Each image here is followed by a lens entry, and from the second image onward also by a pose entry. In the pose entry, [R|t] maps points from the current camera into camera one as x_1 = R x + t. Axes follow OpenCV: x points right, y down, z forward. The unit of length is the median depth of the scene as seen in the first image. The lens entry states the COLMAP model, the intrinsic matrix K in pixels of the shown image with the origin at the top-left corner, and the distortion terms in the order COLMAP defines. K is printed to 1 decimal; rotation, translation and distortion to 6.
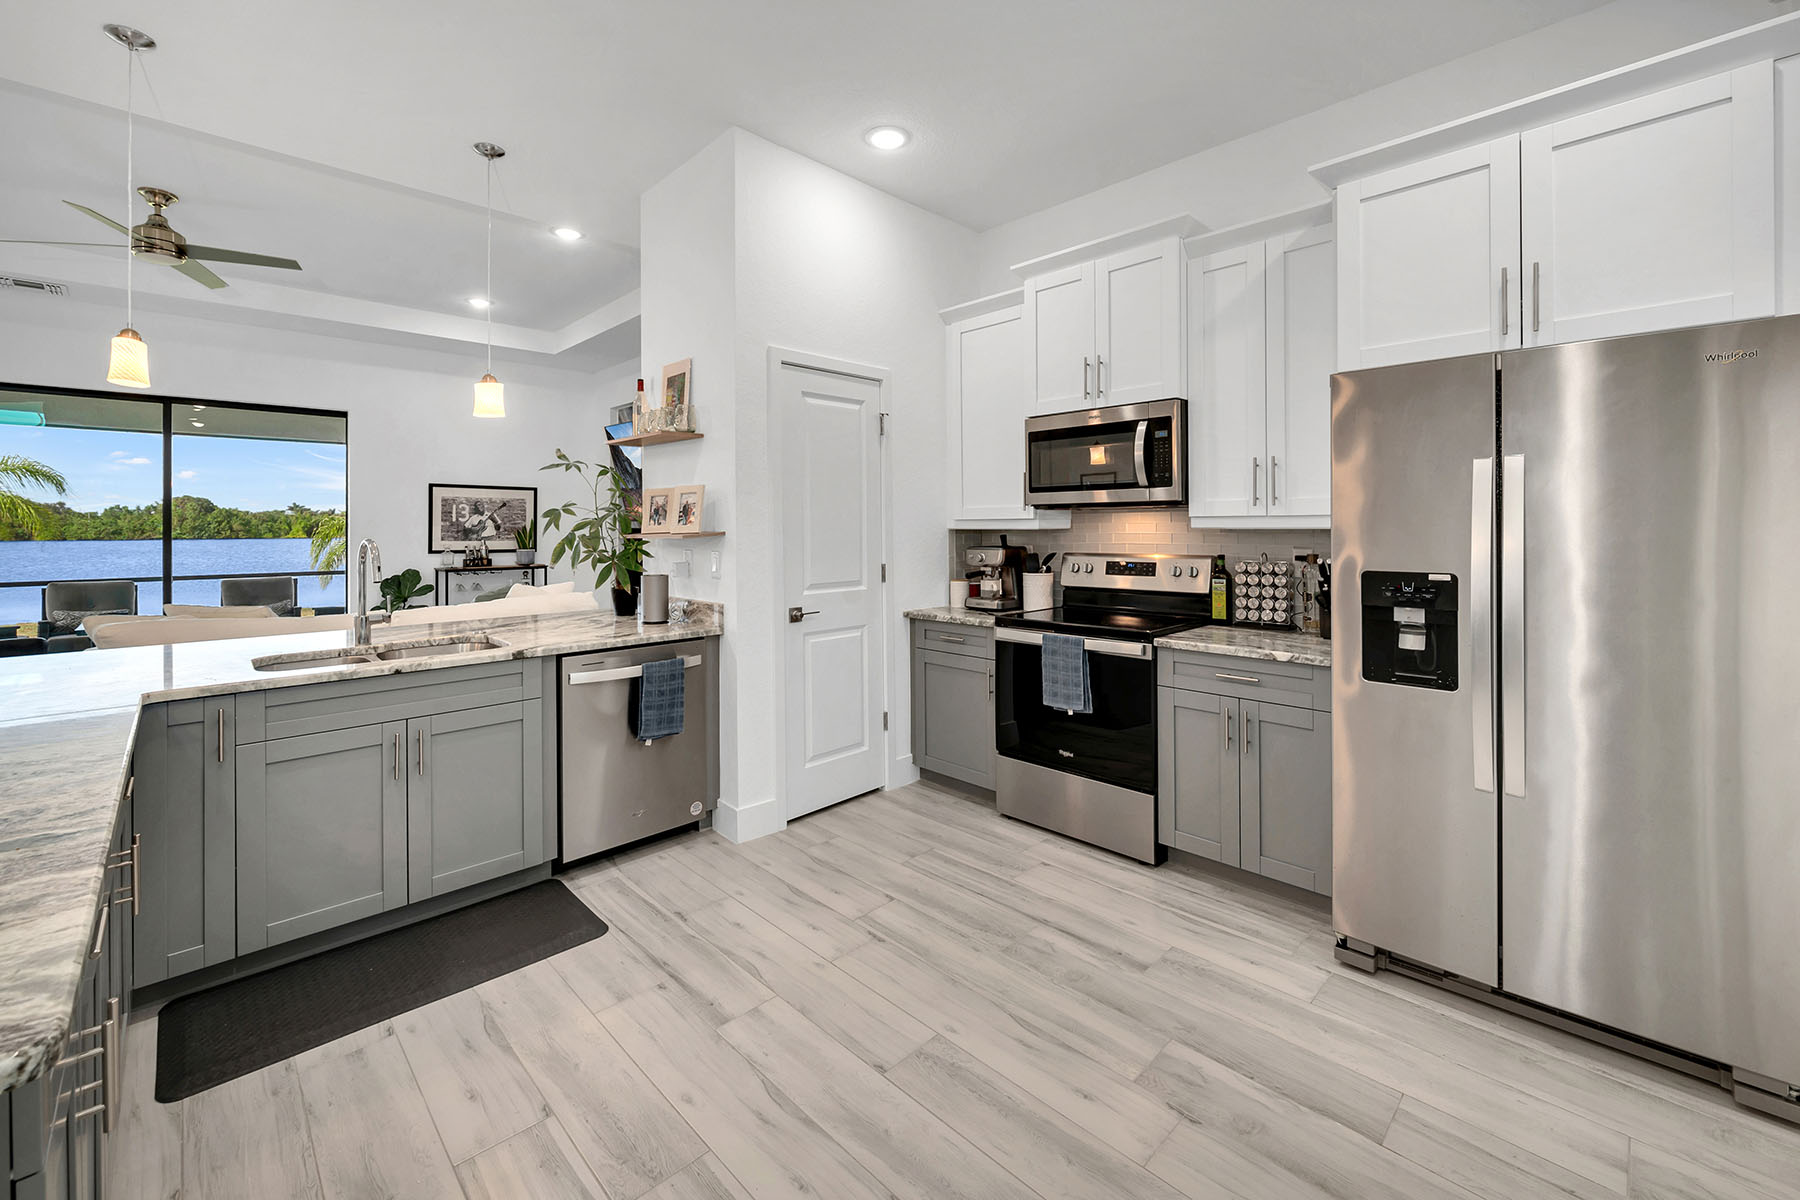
lens RADIAL K [[734.2, 0, 894.7], [0, 734.2, 526.0], [0, 0, 1]] dist [-0.006621, -0.000057]
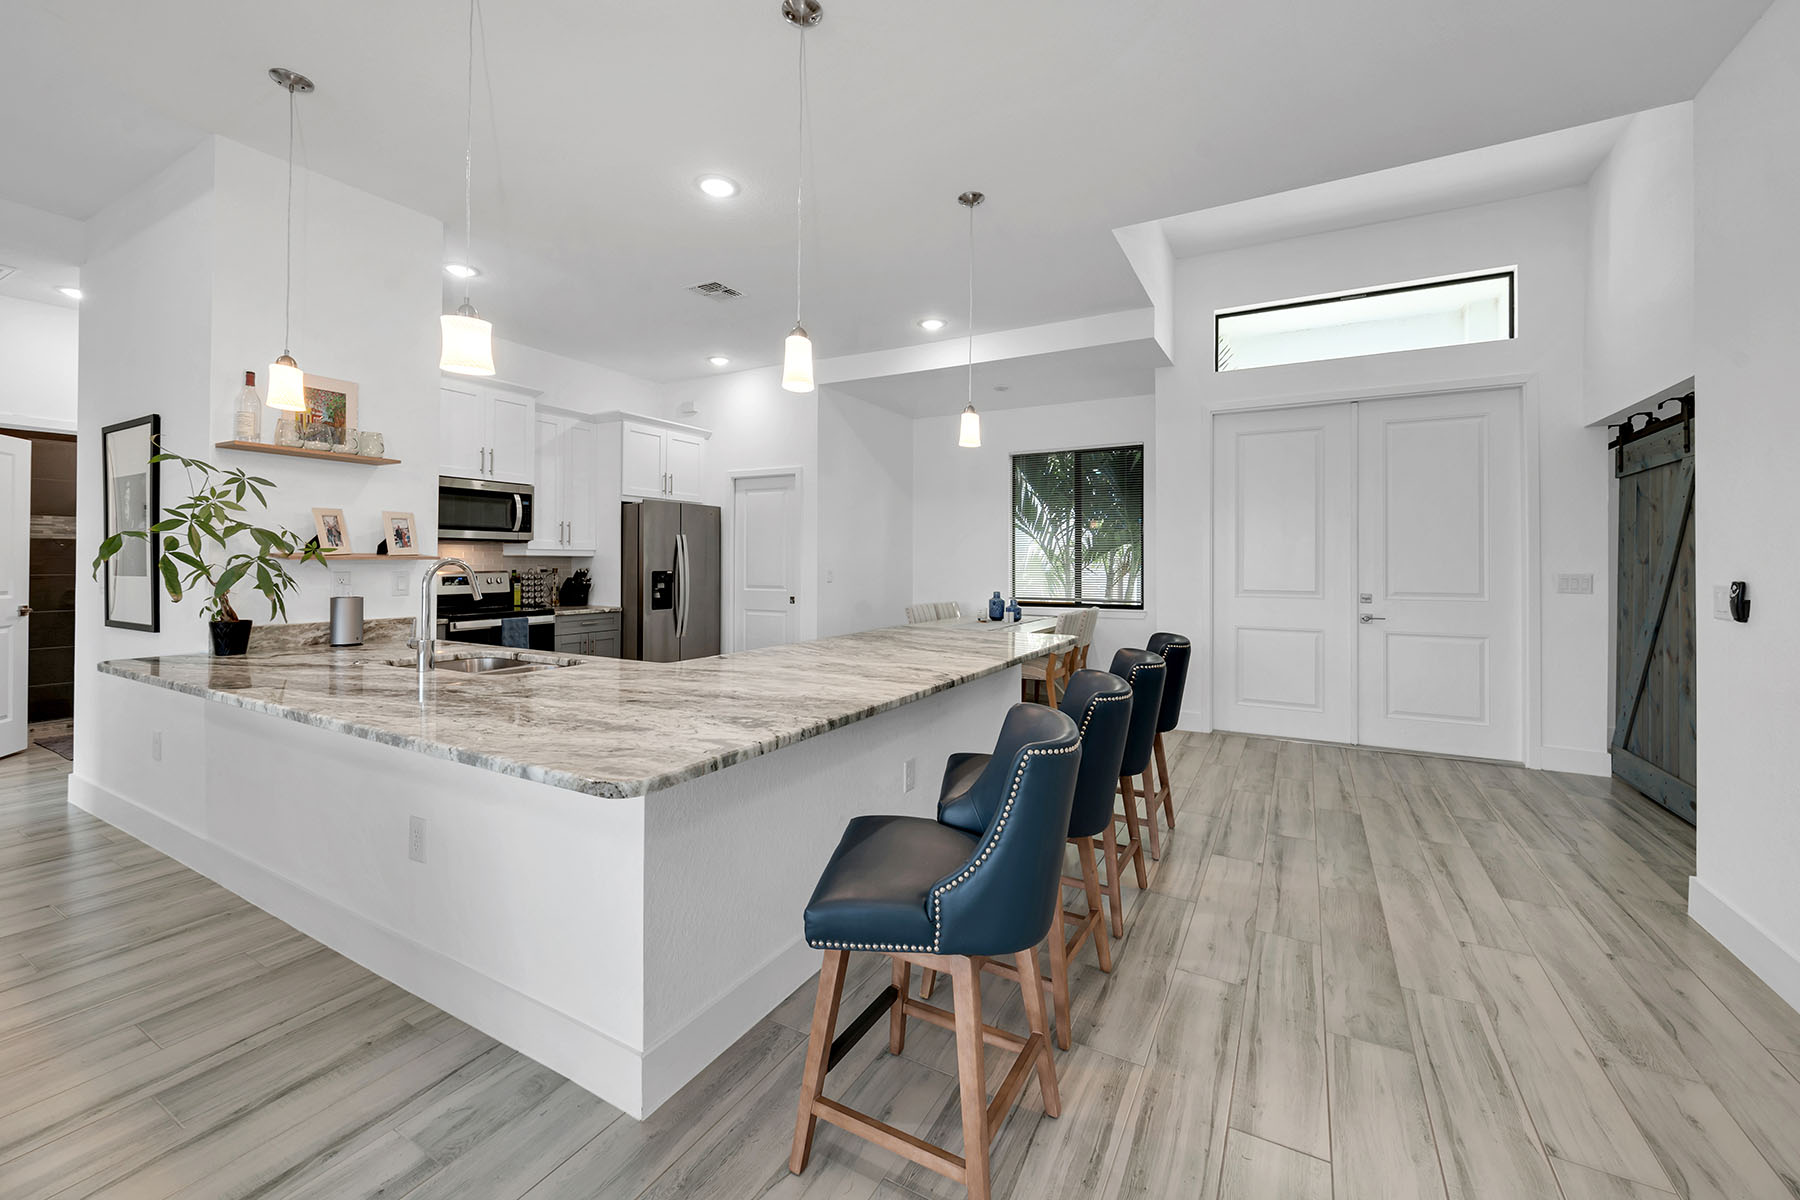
lens RADIAL K [[715.5, 0, 904.2], [0, 715.5, 559.1], [0, 0, 1]] dist [0.000223, 0.000085]
pose [[-0.283151, 0.005290, 0.959061, -1.408982], [-0.005369, 0.999960, -0.007100, 0.017509], [-0.959060, -0.007160, -0.283111, 0.531254]]
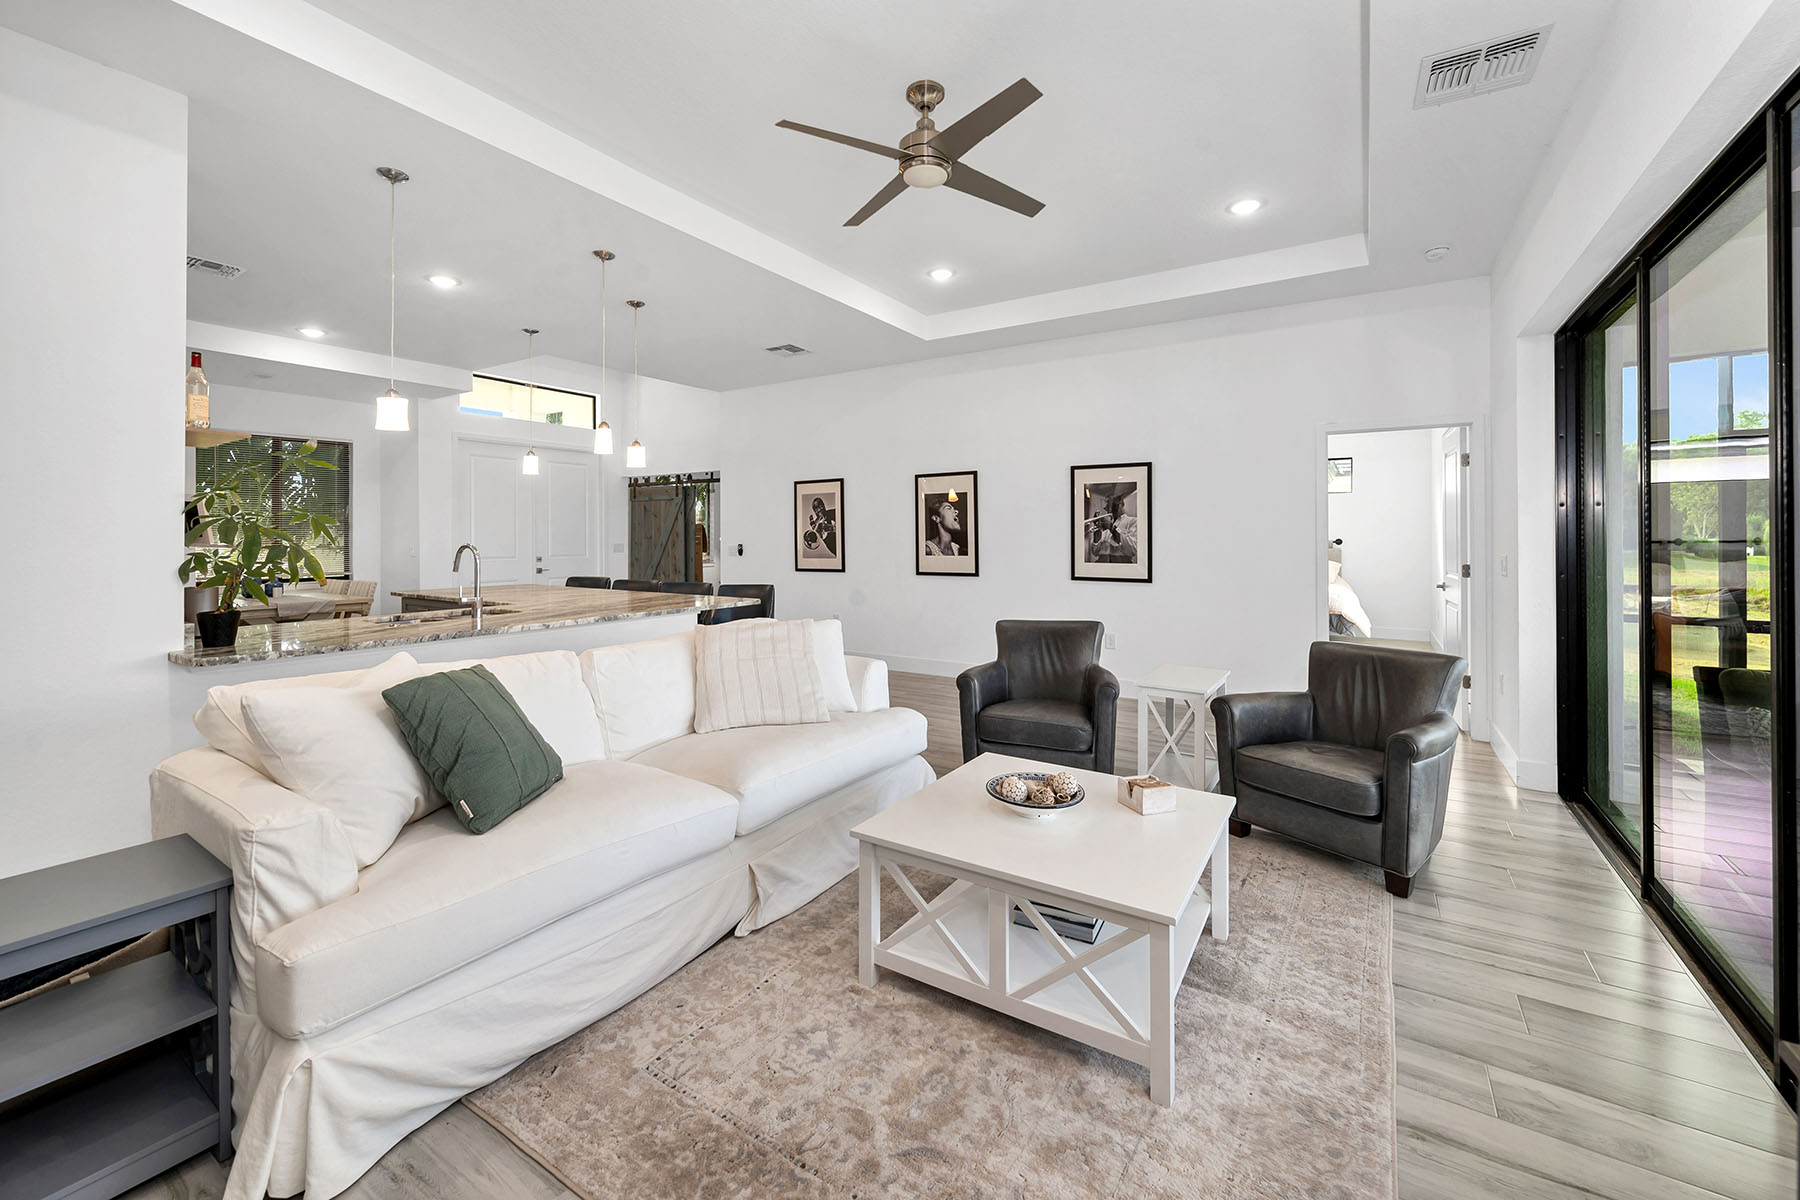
lens RADIAL K [[719.7, 0, 904.3], [0, 719.7, 551.7], [0, 0, 1]] dist [0.000827, -0.004287]
pose [[-0.974123, 0.014772, -0.225533, -0.979652], [0.008322, 0.999529, 0.029523, -0.009970], [0.225863, 0.026882, -0.973788, 2.024513]]
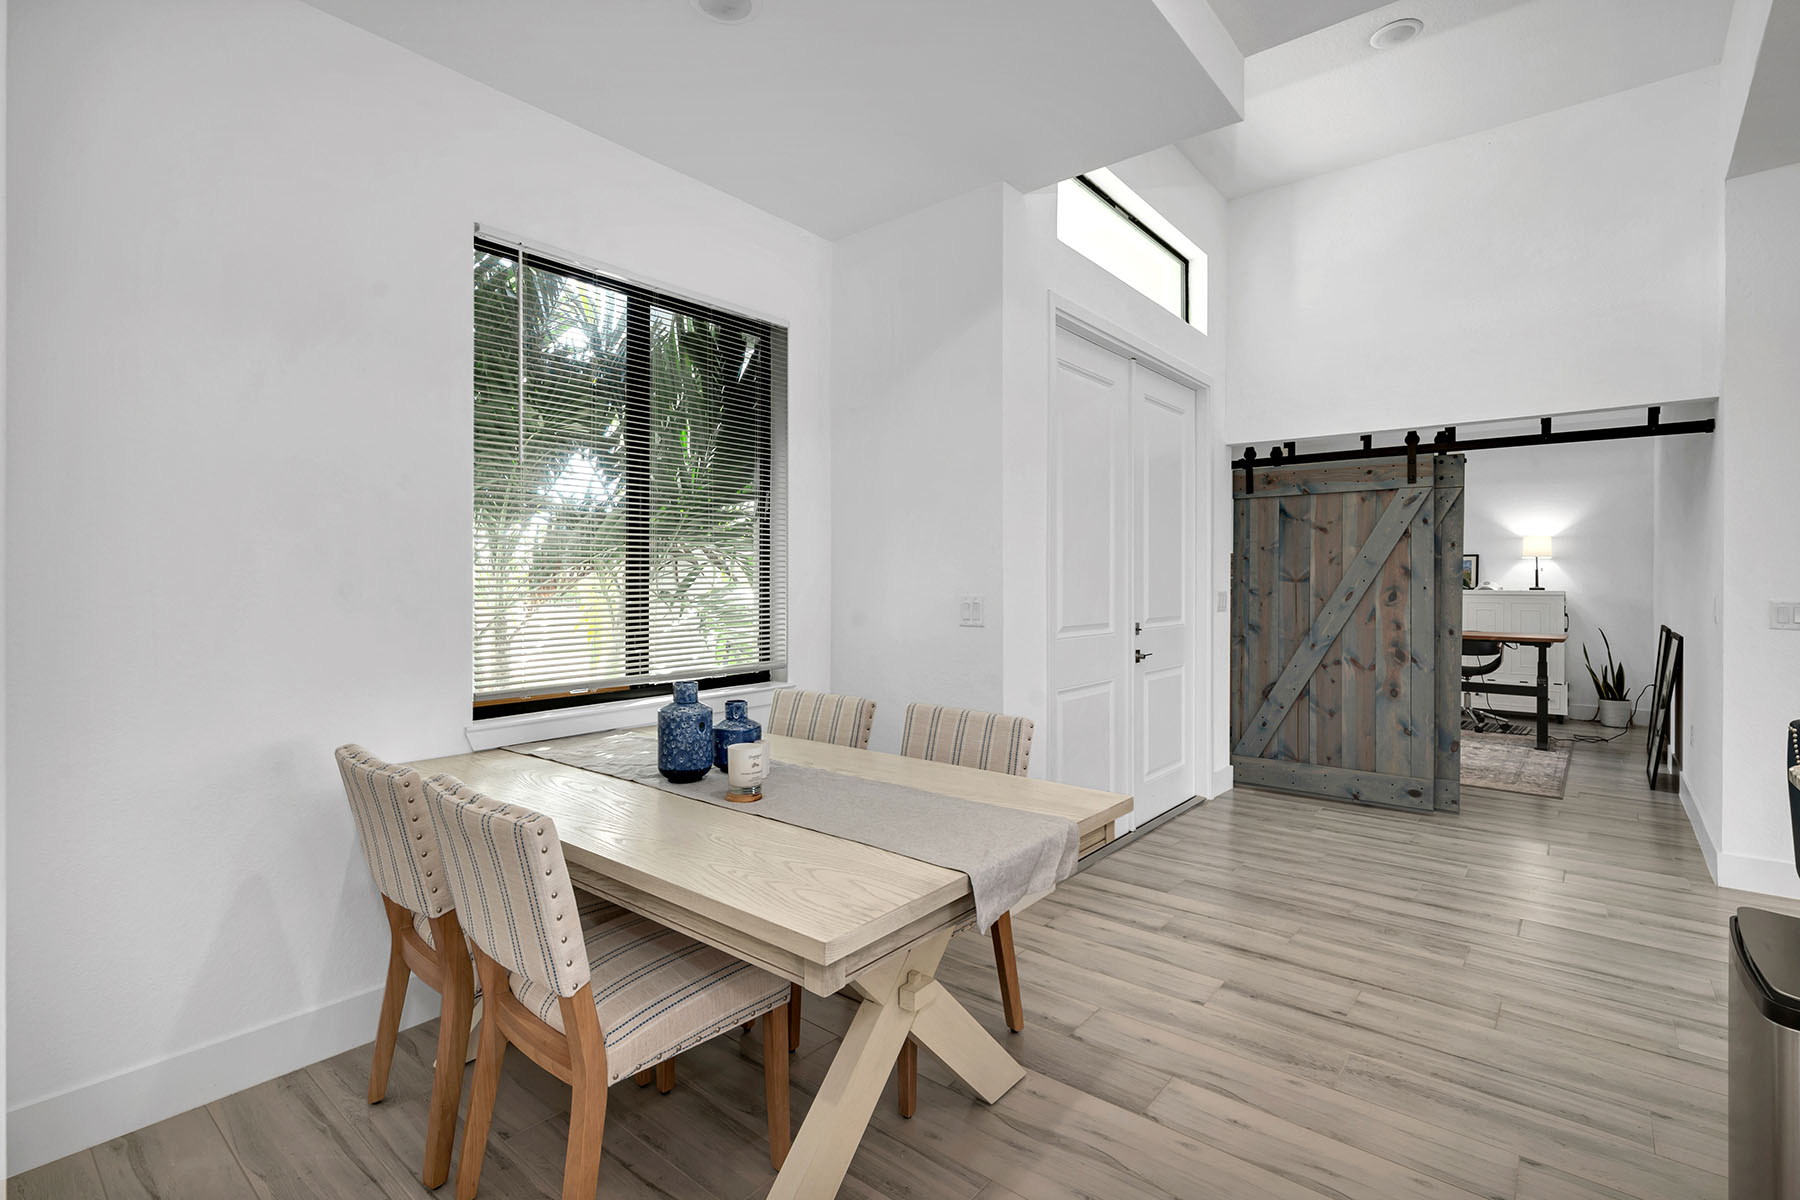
lens RADIAL K [[836.2, 0, 903.8], [0, 836.2, 580.6], [0, 0, 1]] dist [-0.000015, -0.000016]
pose [[-0.994491, 0.000913, -0.104821, 0.184096], [0.001080, 0.999998, -0.001532, 0.011667], [0.104819, -0.001637, -0.994490, 0.420975]]
